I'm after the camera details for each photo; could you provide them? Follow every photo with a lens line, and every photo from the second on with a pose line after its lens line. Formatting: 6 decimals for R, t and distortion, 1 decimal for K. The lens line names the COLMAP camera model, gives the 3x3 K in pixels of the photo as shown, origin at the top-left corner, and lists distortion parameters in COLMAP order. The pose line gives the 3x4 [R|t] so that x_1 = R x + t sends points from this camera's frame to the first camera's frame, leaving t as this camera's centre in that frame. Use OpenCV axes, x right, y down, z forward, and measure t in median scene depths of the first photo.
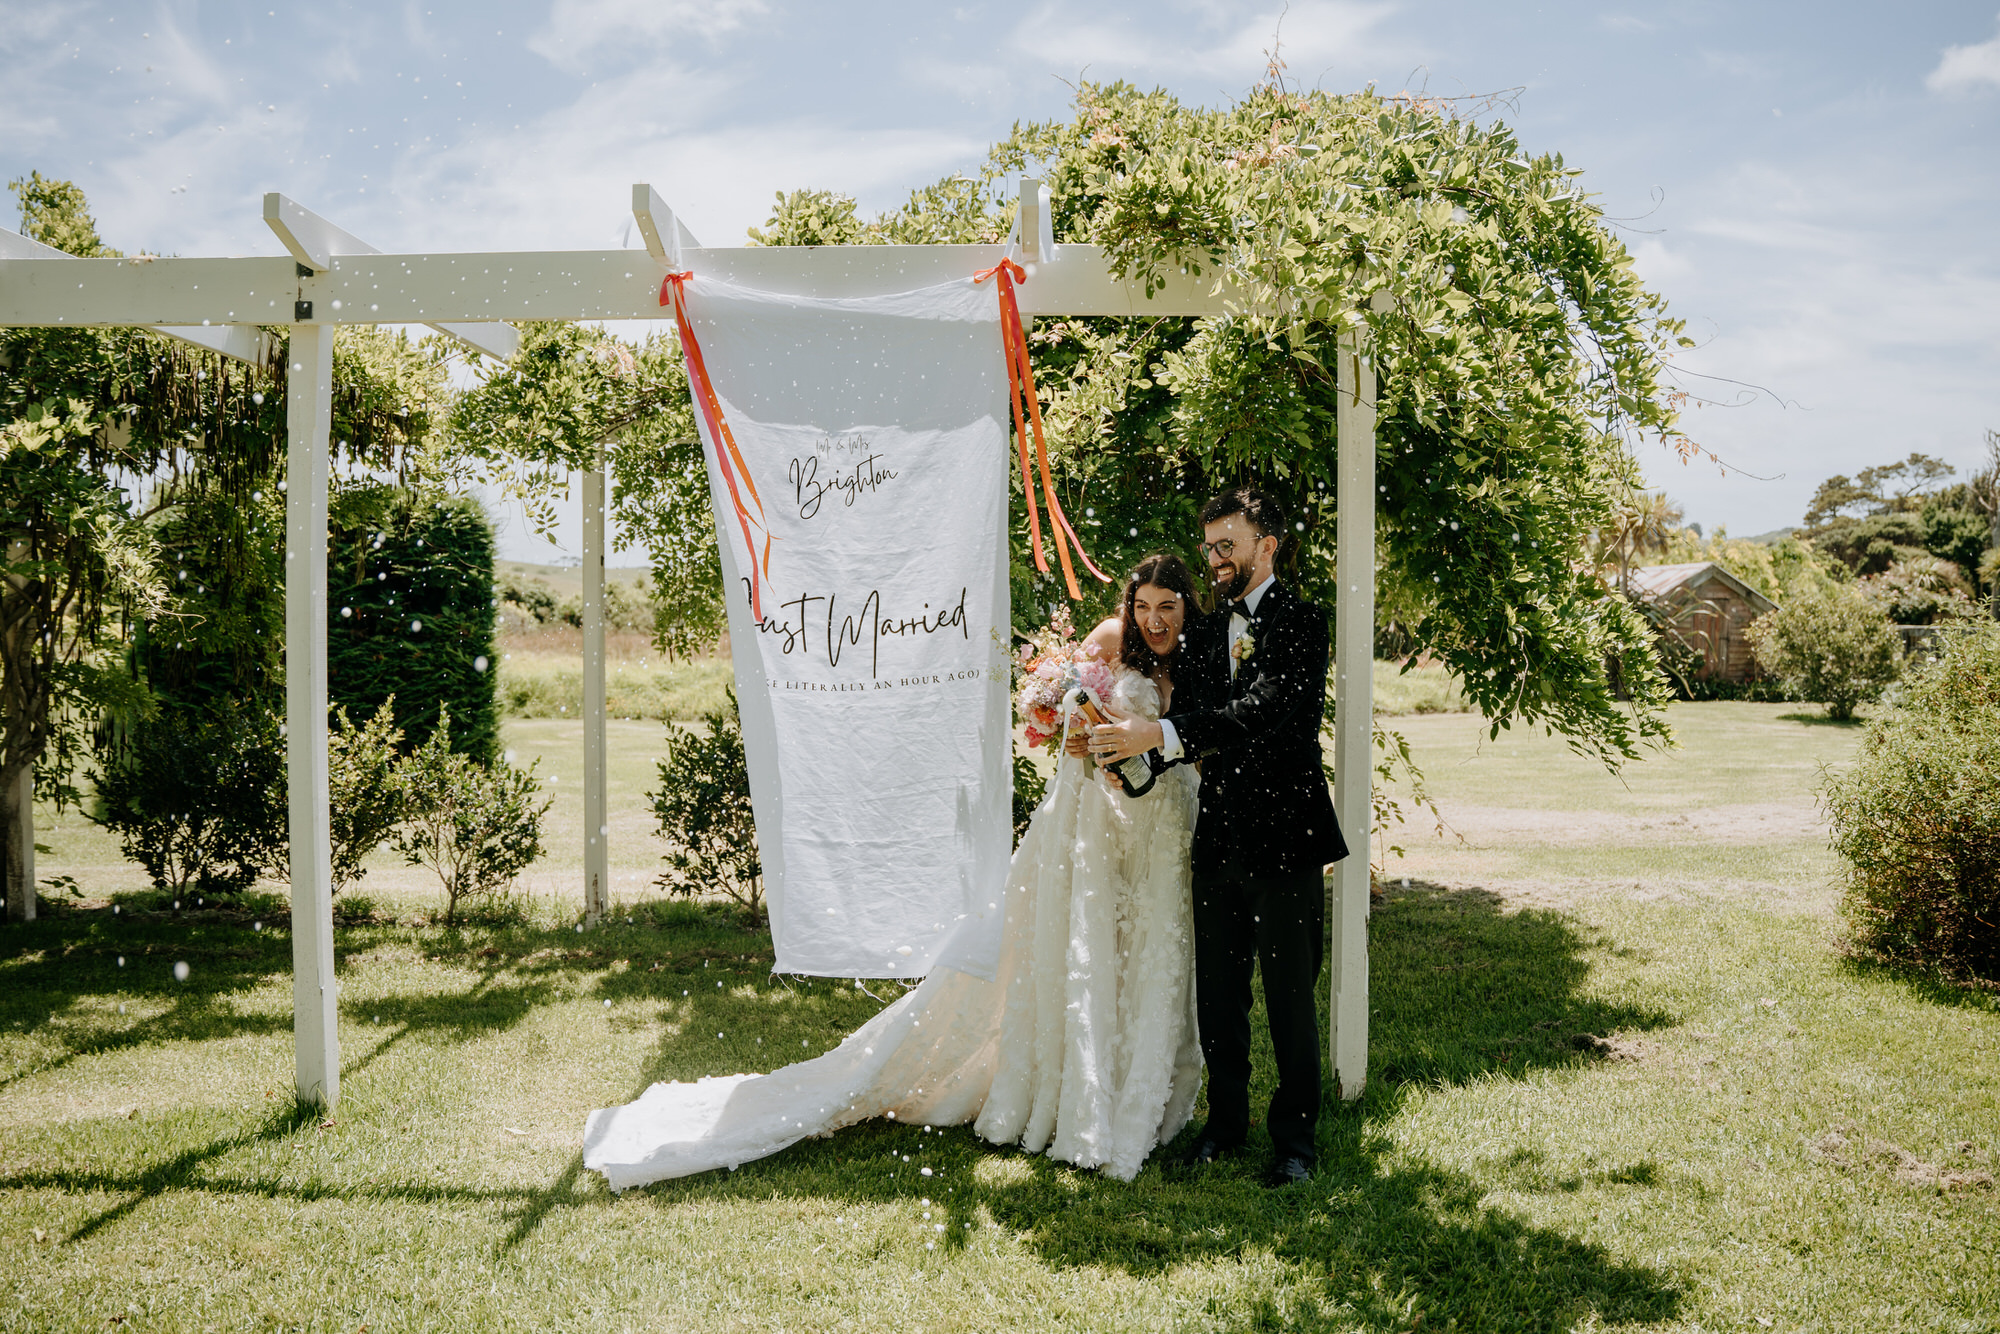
lens RADIAL K [[1376.0, 0, 1001.2], [0, 1376.0, 663.8], [0, 0, 1]] dist [-0.030055, -0.004203]
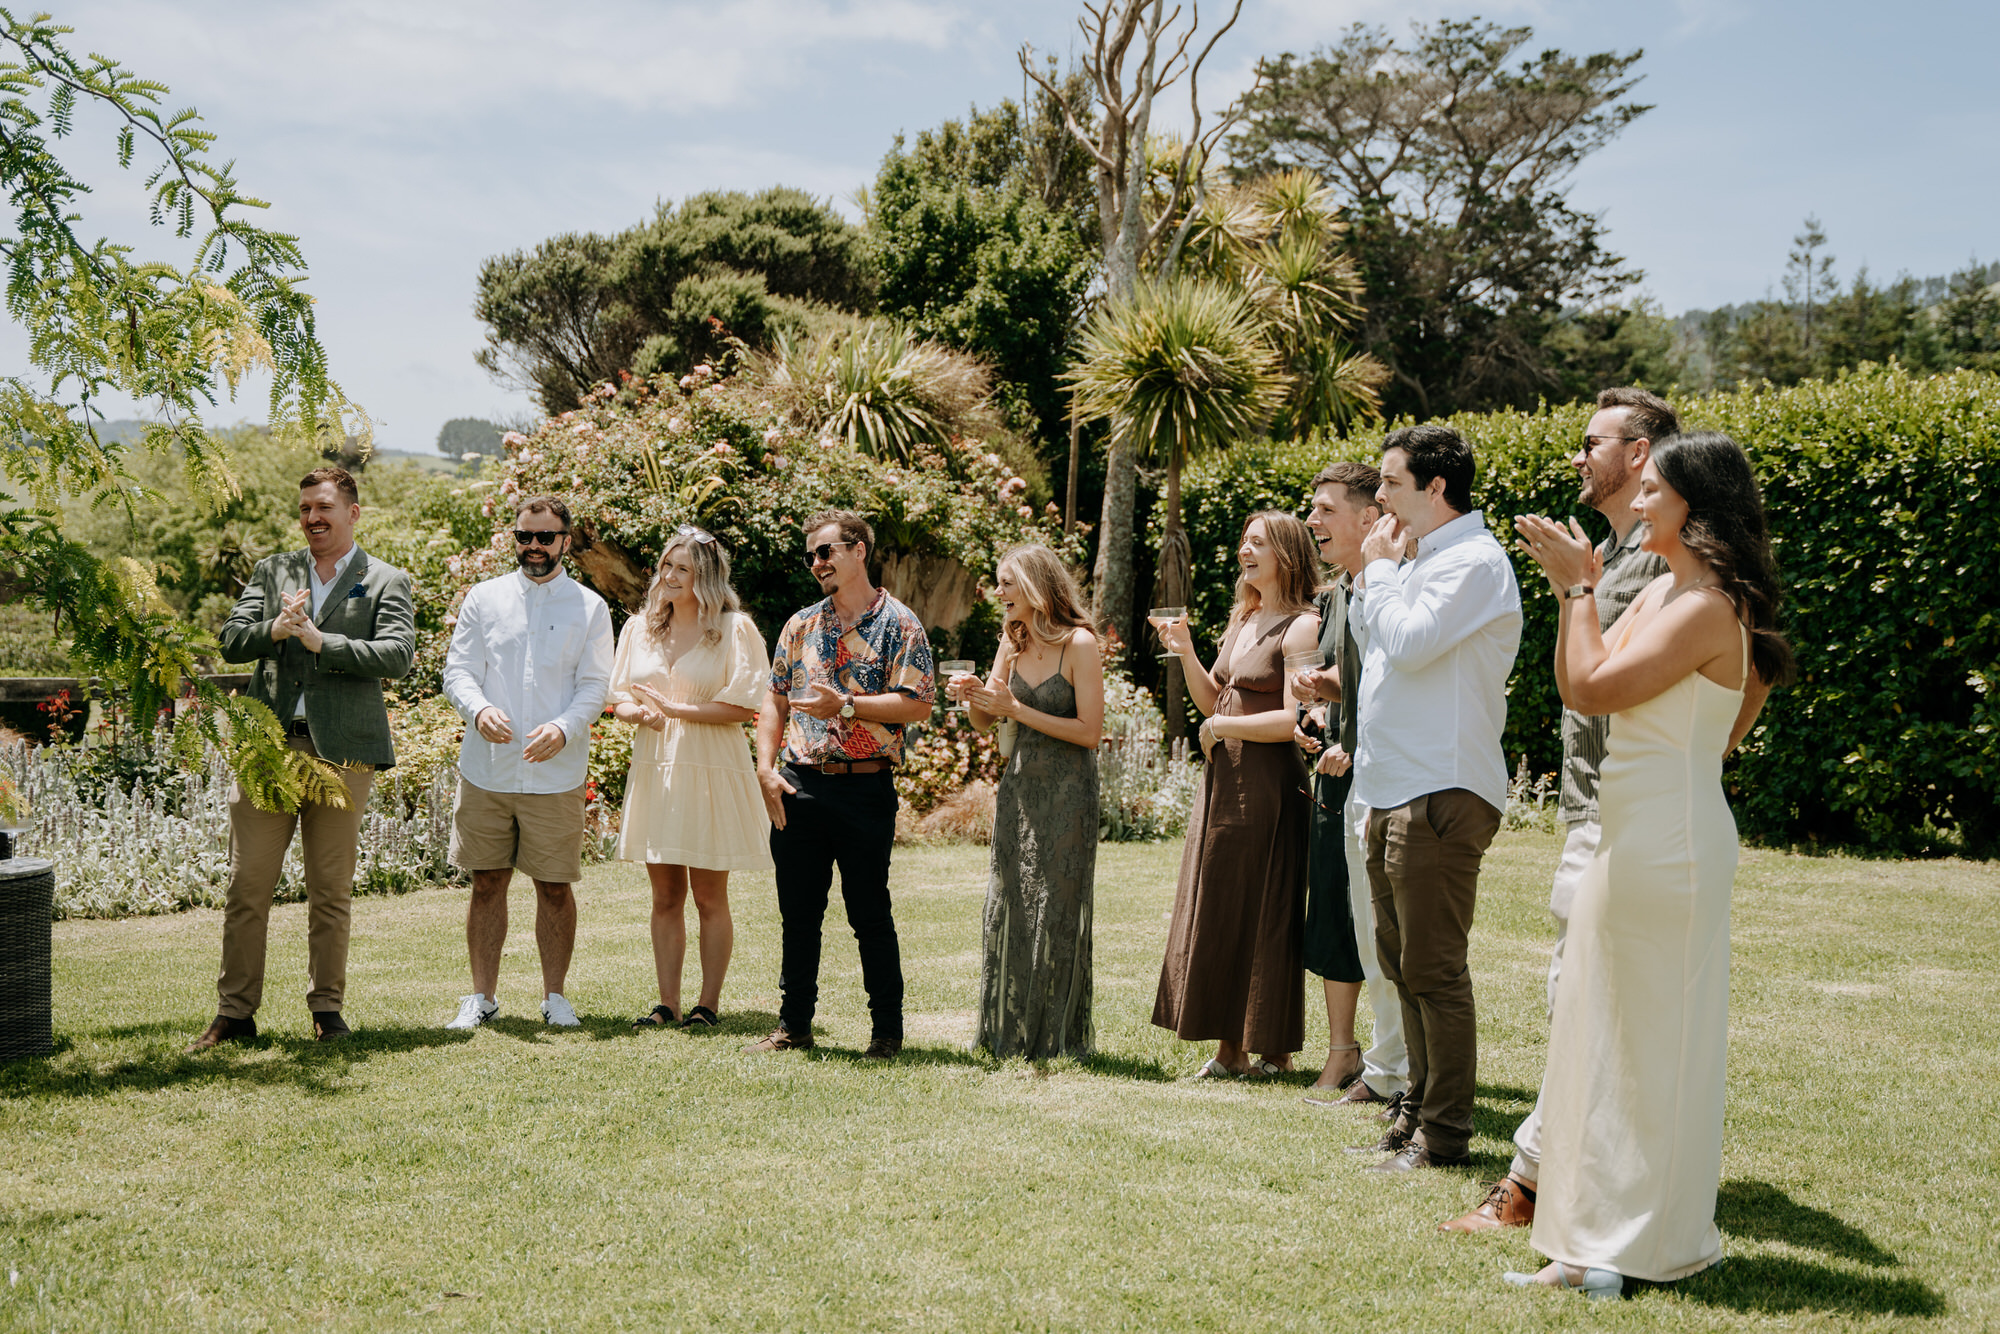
lens RADIAL K [[2363.2, 0, 1000.0], [0, 2363.2, 666.9], [0, 0, 1]] dist [-0.000023, 0.000000]
pose [[0.820880, -0.000666, 0.571101, 0.452993], [0.009458, 0.999878, -0.012429, -0.014608], [-0.571023, 0.015604, 0.820786, 0.633748]]
